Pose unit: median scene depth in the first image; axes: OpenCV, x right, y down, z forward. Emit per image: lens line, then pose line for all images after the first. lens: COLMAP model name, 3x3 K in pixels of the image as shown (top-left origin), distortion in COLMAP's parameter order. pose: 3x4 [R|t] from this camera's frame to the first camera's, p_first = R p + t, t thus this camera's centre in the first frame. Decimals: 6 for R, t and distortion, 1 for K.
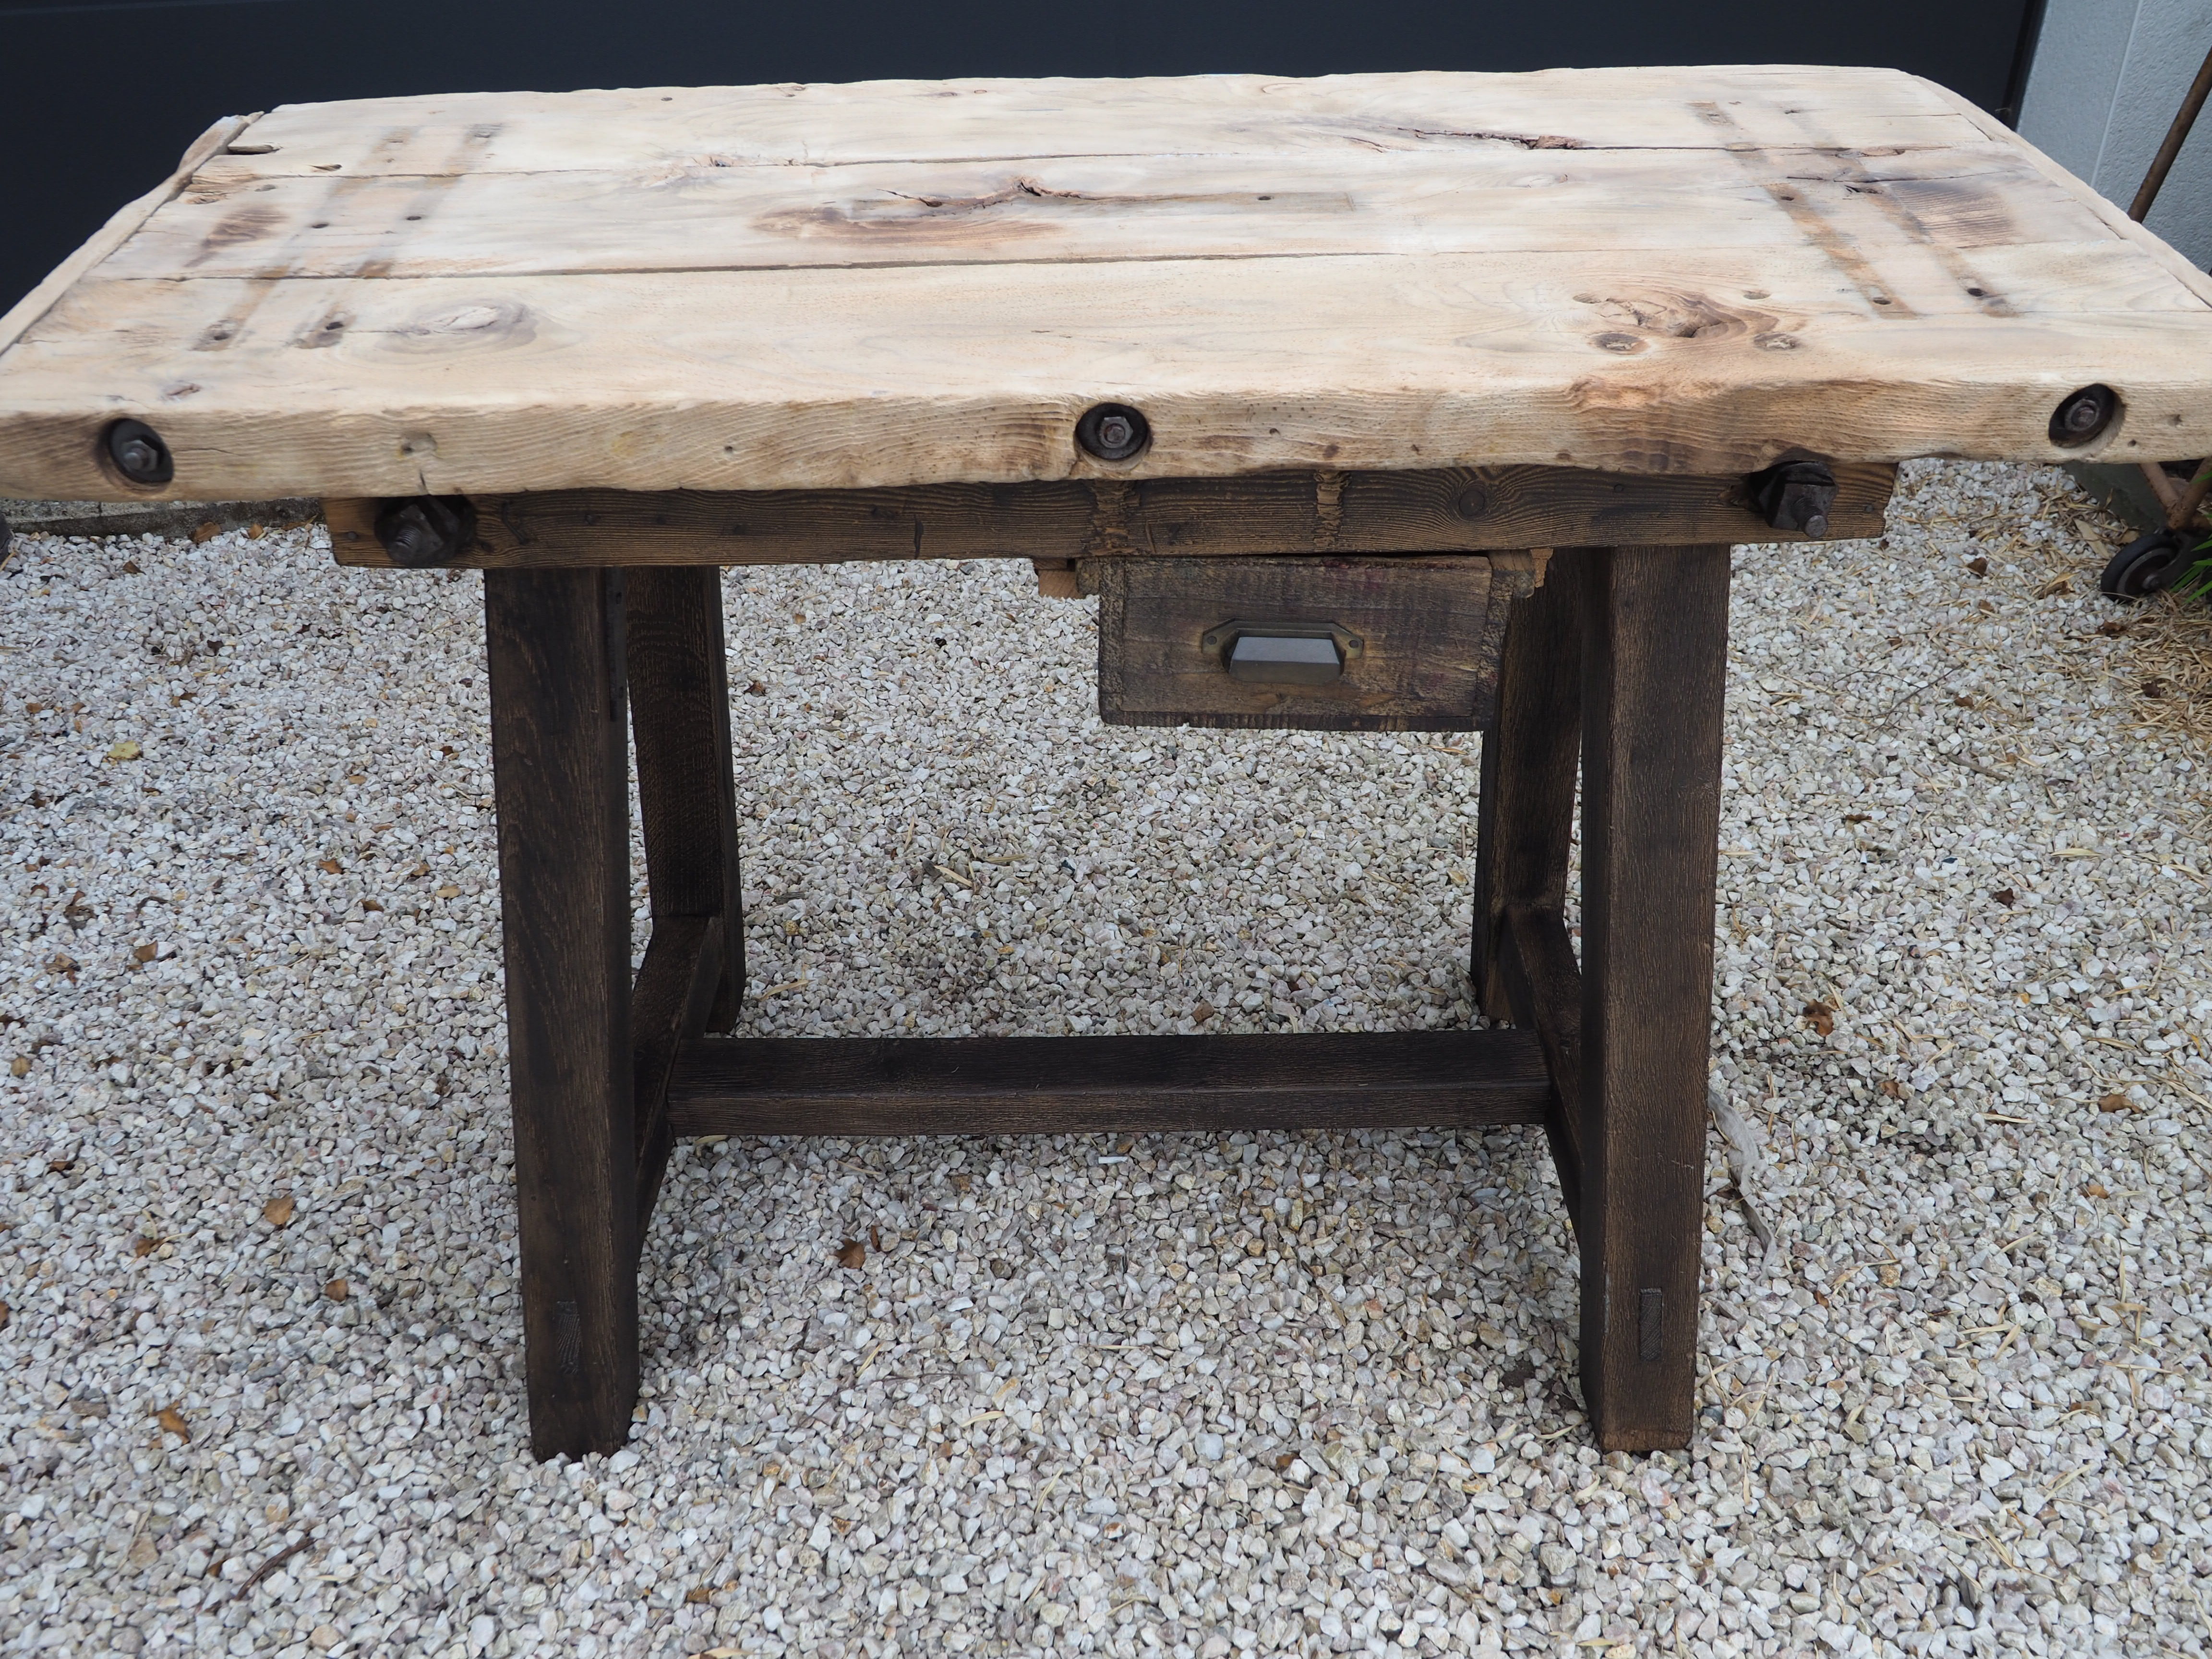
lens RADIAL K [[1949.3, 0, 1106.0], [0, 1949.3, 829.5], [0, 0, 1]] dist [-0.003164, -0.013164]
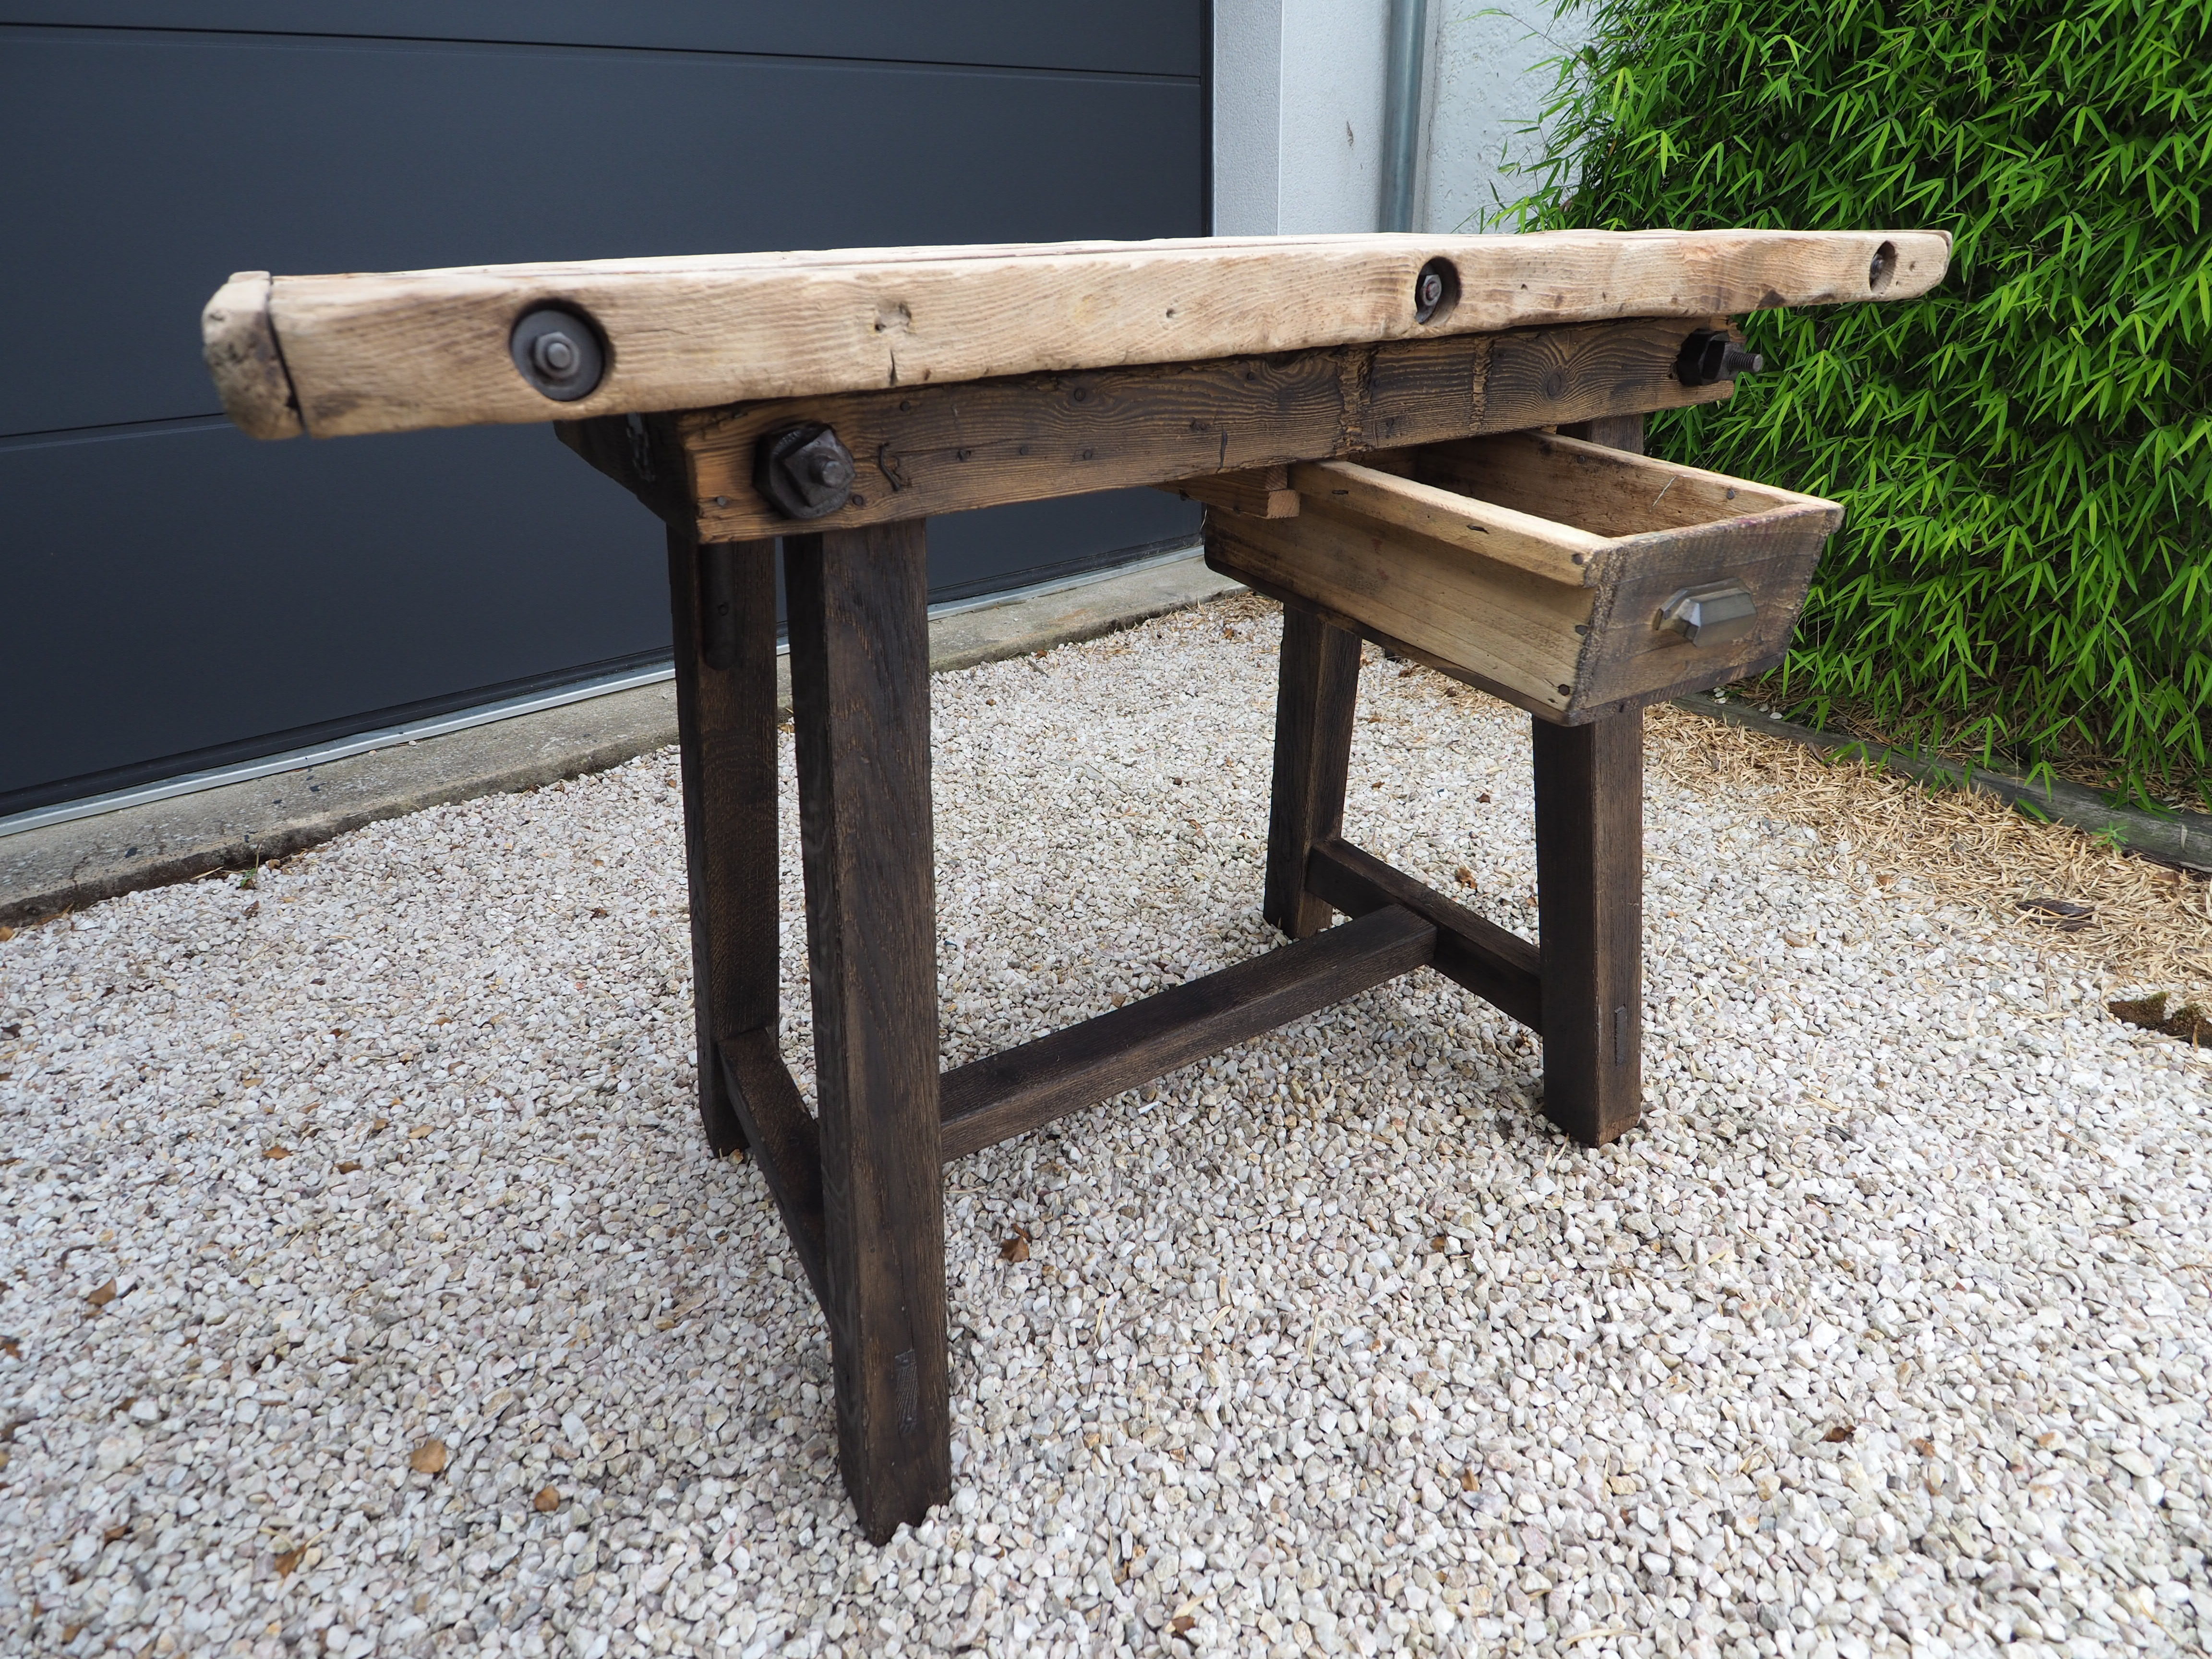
lens RADIAL K [[1191.5, 0, 1099.3], [0, 1191.5, 828.9], [0, 0, 1]] dist [-0.010974, -0.003536]
pose [[0.859423, -0.237514, 0.452746, -0.366057], [0.311930, 0.945217, -0.096252, 0.071579], [-0.405082, 0.223946, 0.886429, 0.328125]]
